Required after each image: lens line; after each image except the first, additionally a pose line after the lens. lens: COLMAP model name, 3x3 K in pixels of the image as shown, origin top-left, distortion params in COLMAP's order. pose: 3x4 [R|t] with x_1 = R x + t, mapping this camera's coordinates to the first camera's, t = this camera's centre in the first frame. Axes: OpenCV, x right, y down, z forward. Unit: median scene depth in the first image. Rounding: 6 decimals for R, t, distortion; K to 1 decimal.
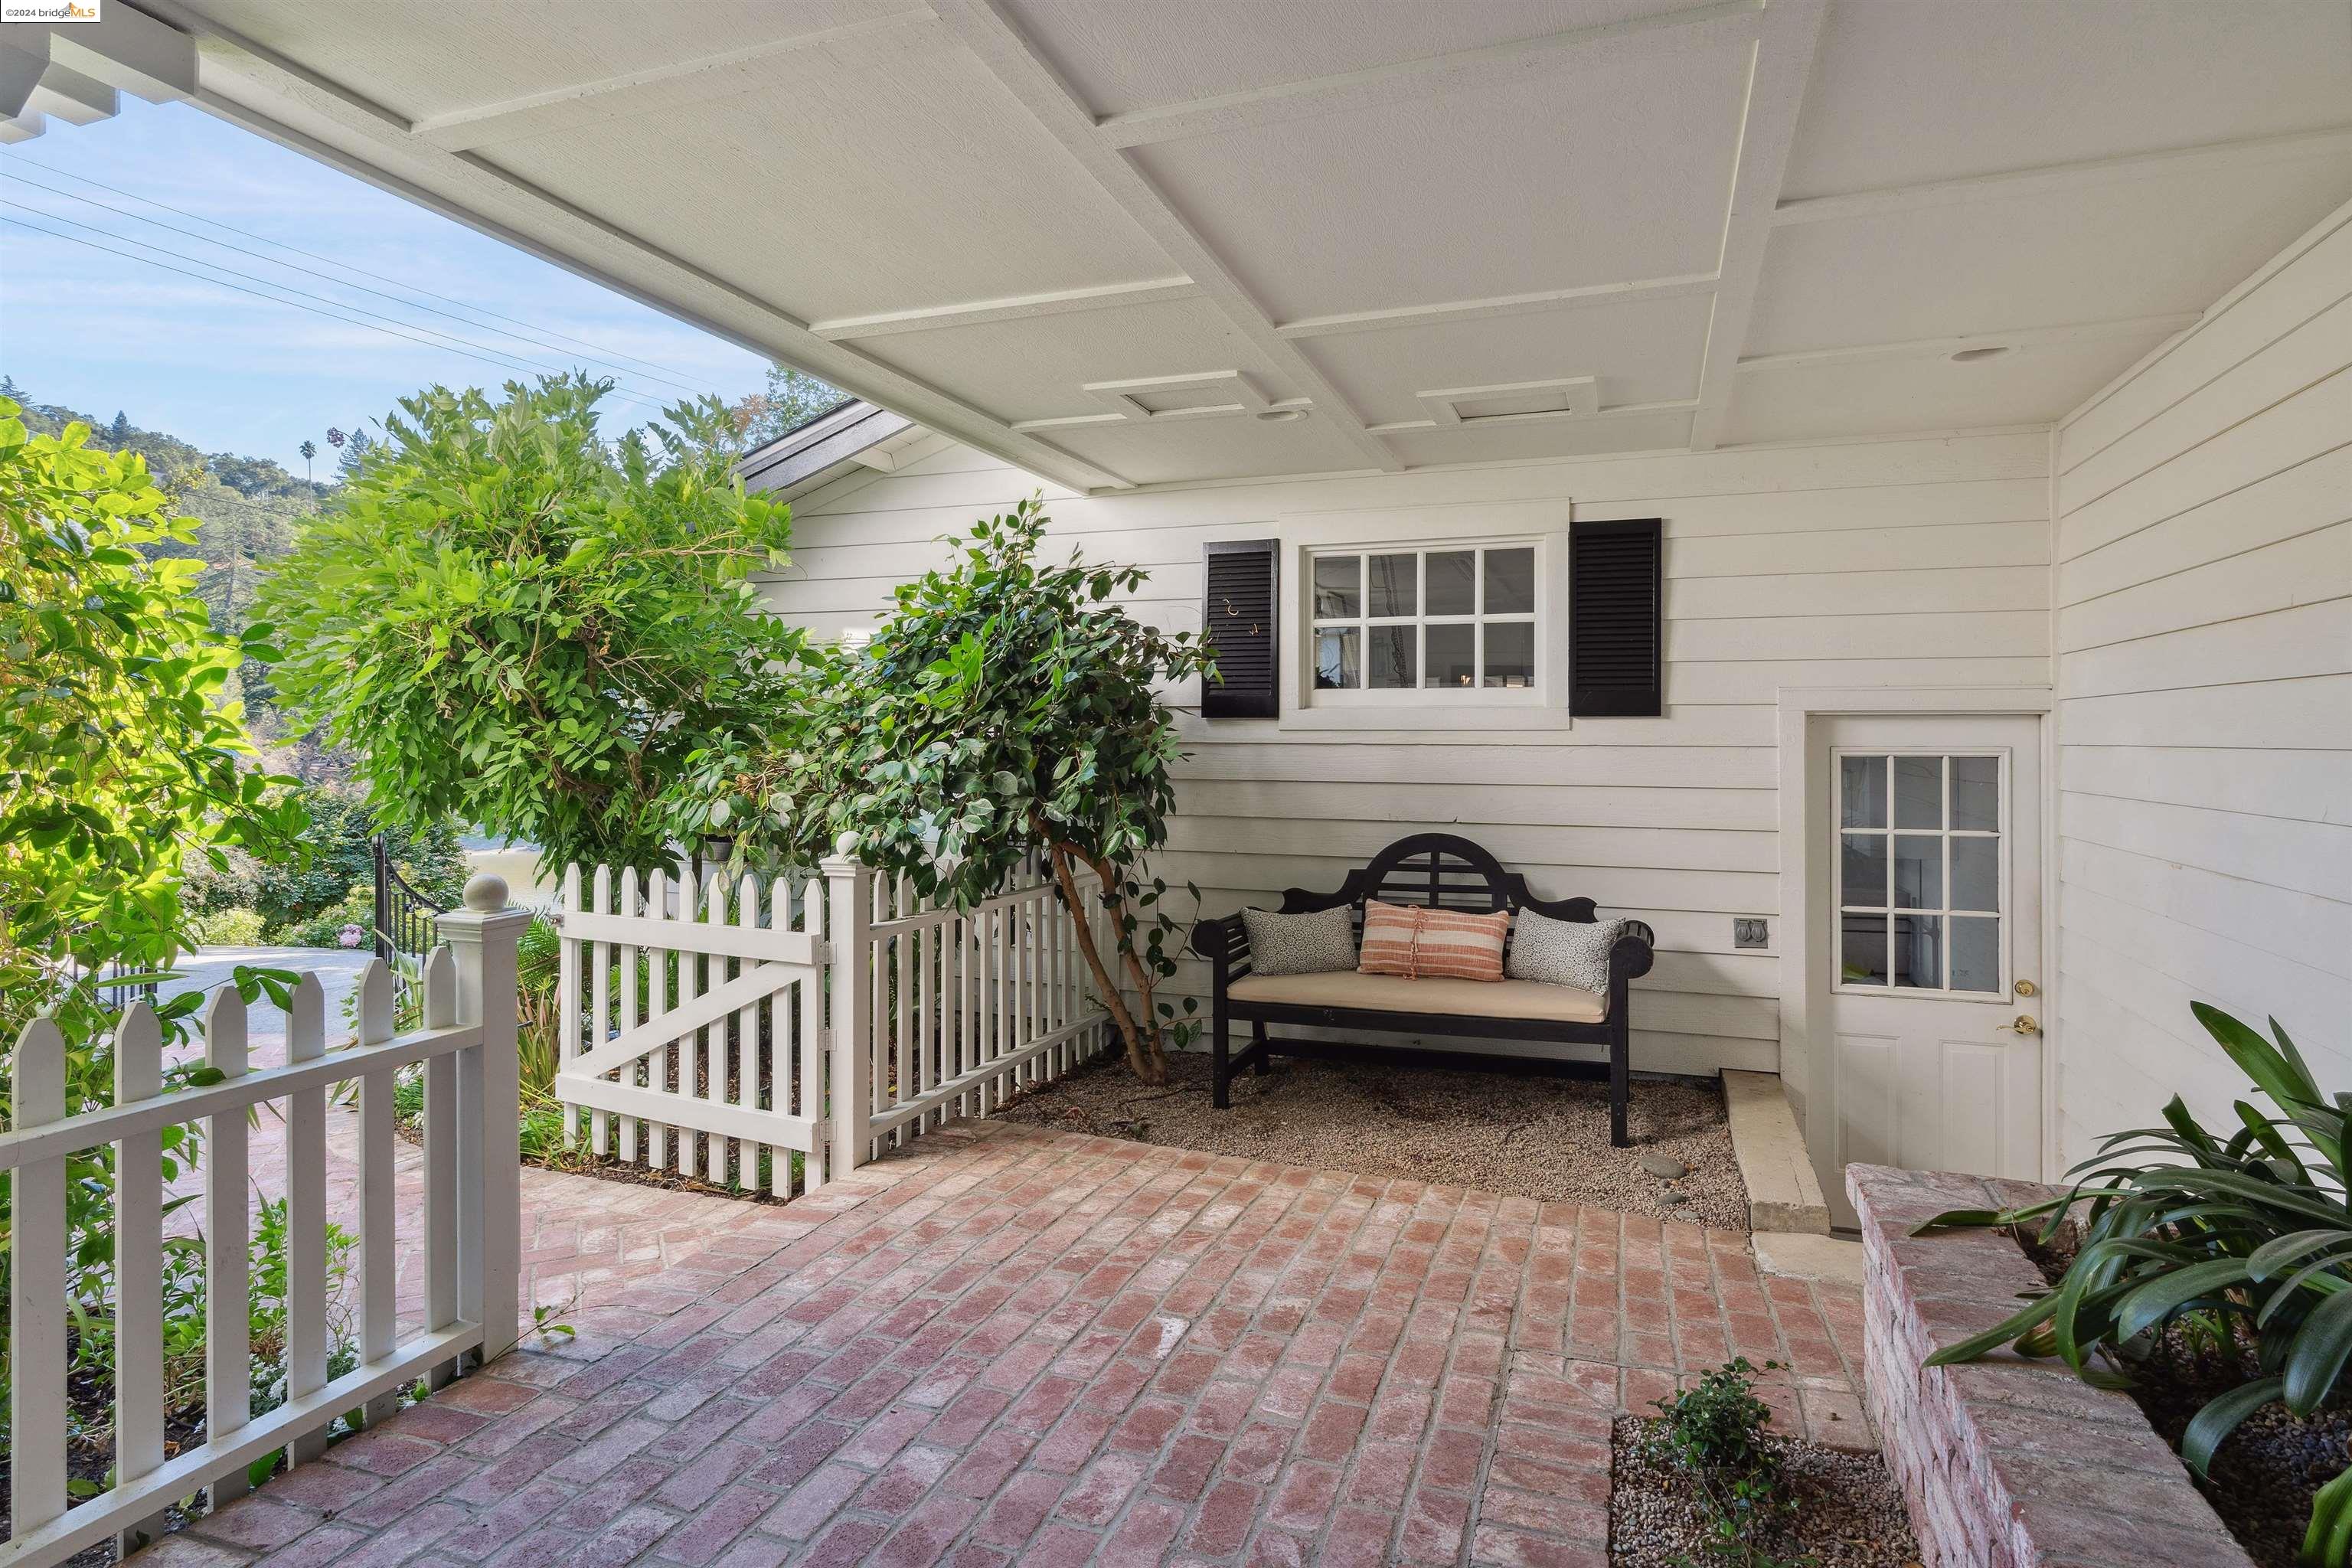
lens RADIAL K [[1289.5, 0, 1160.6], [0, 1289.5, 739.8], [0, 0, 1]] dist [-0.005335, 0.003151]
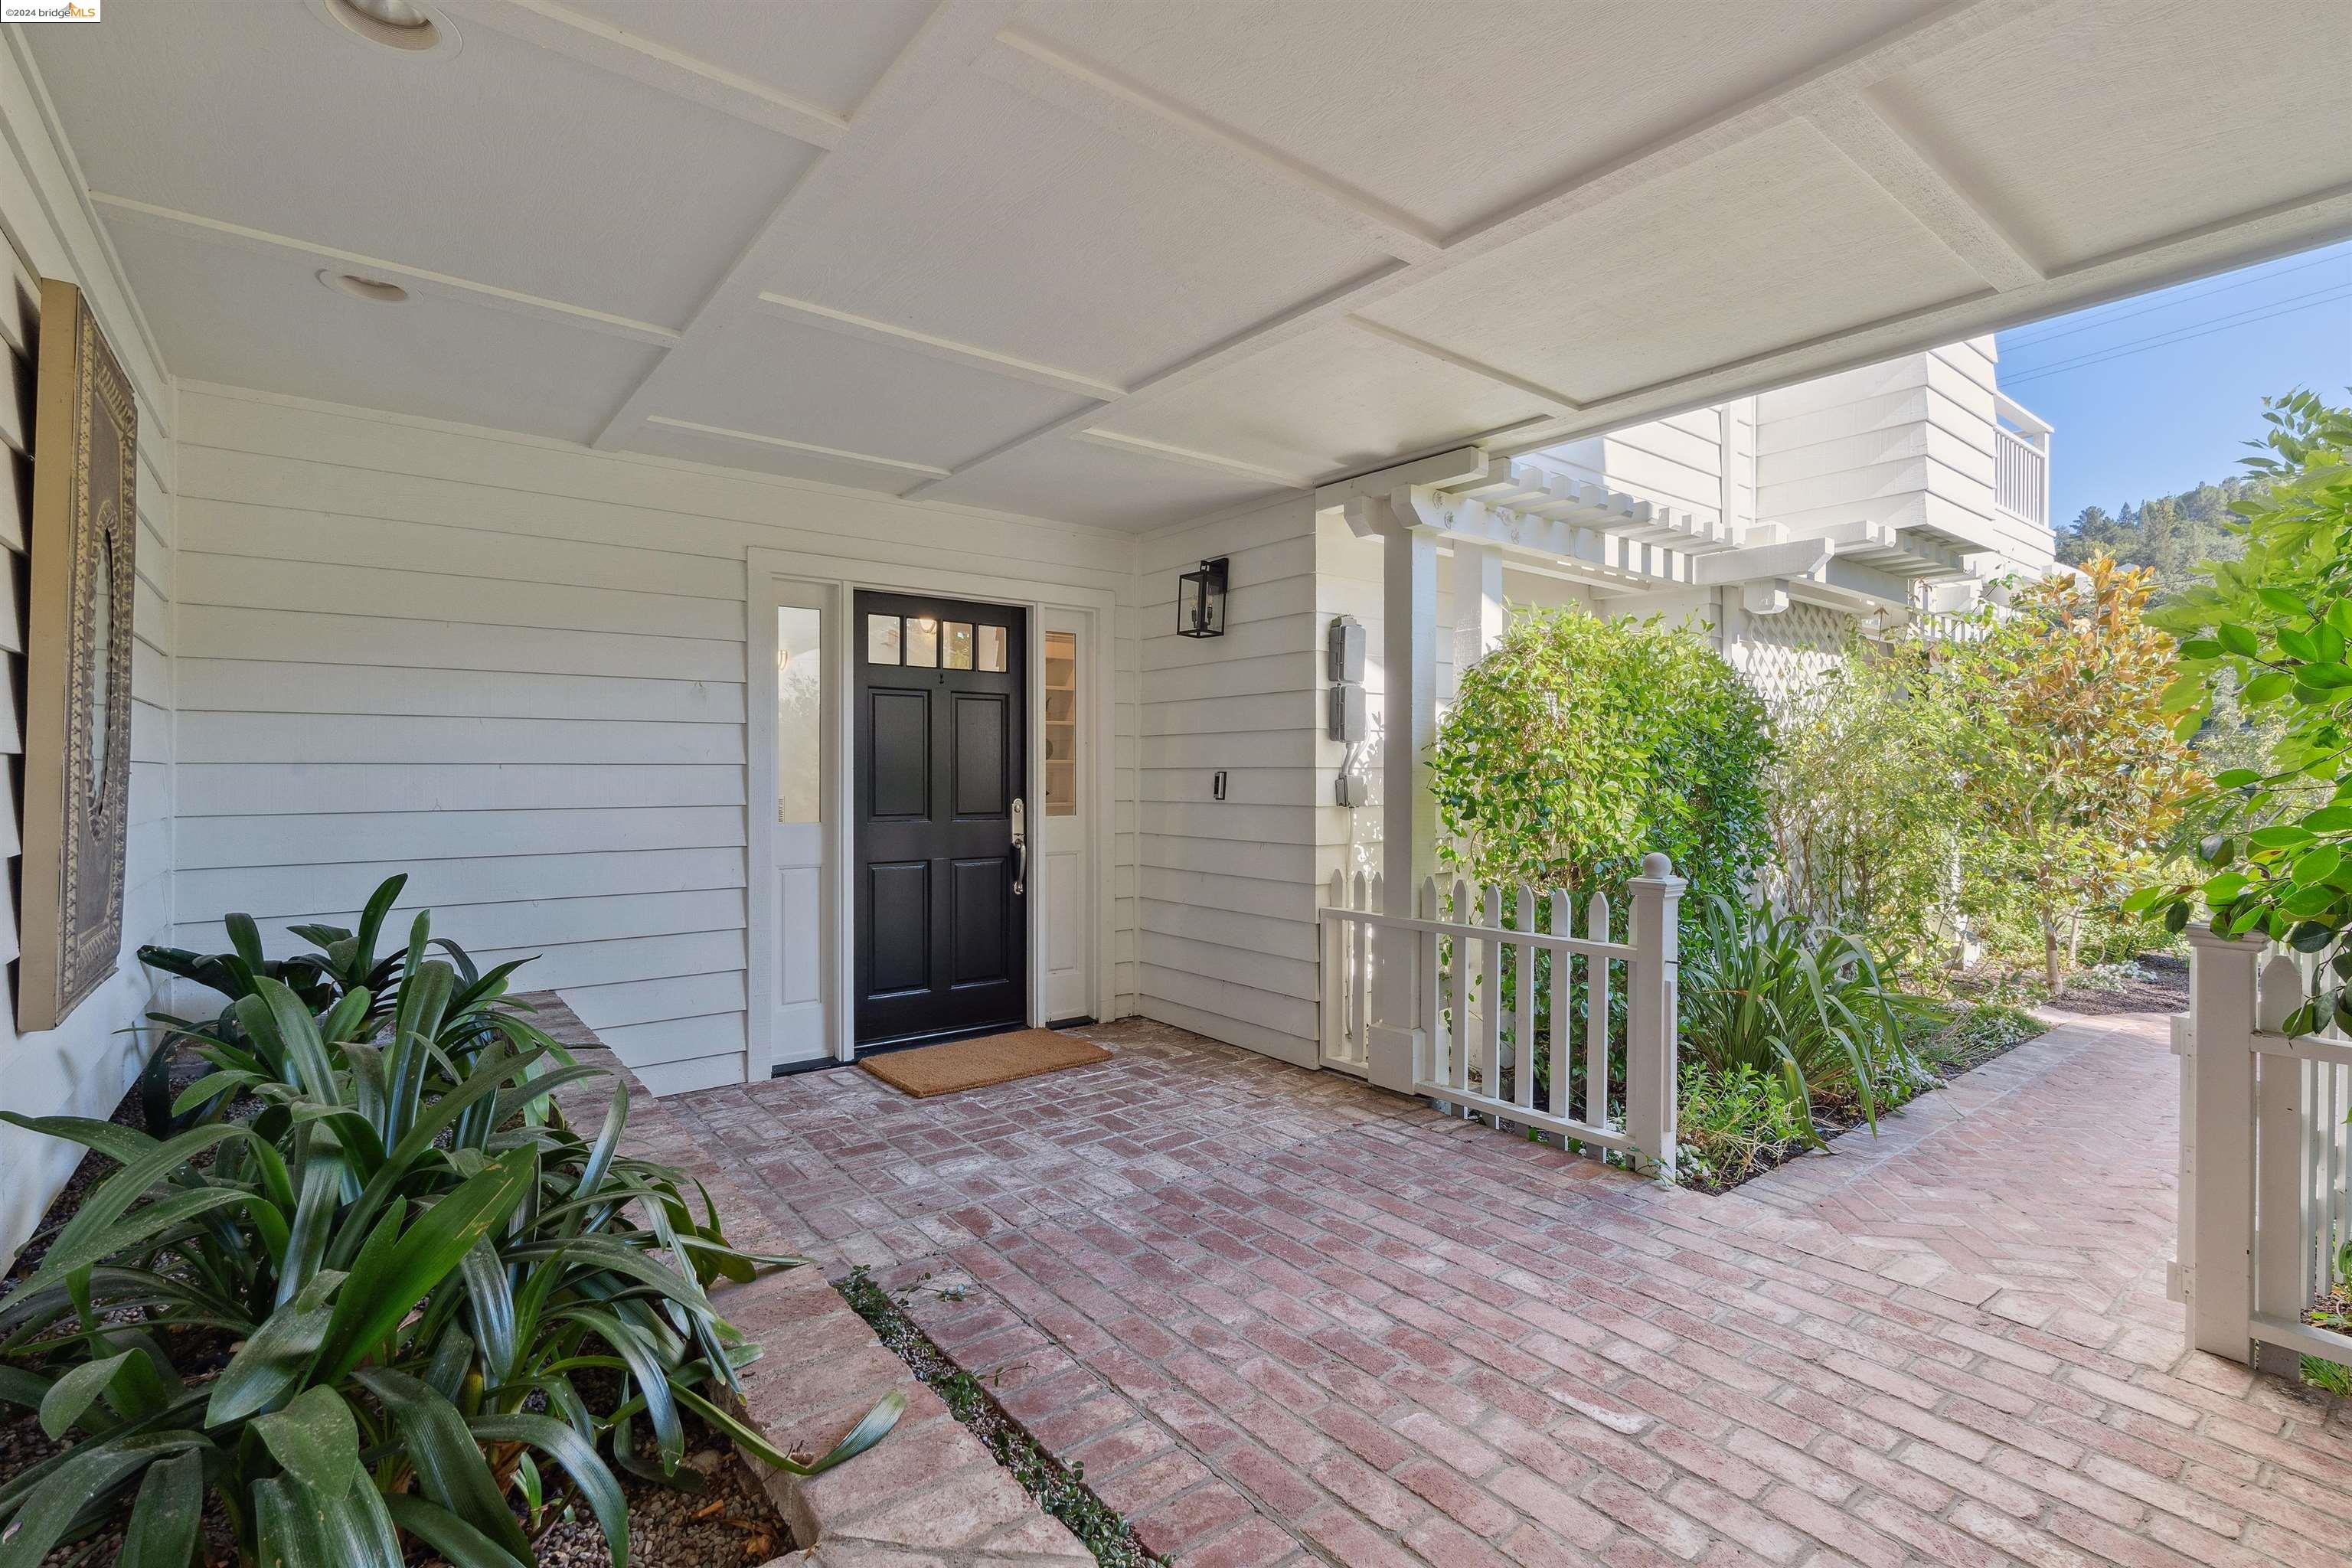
lens RADIAL K [[1082.9, 0, 1173.8], [0, 1082.9, 777.5], [0, 0, 1]] dist [-0.008195, 0.001391]
pose [[-0.530195, -0.000524, -0.847875, 0.889436], [-0.006831, 0.999970, 0.003654, 0.017665], [0.847848, 0.007729, -0.530183, 1.264816]]
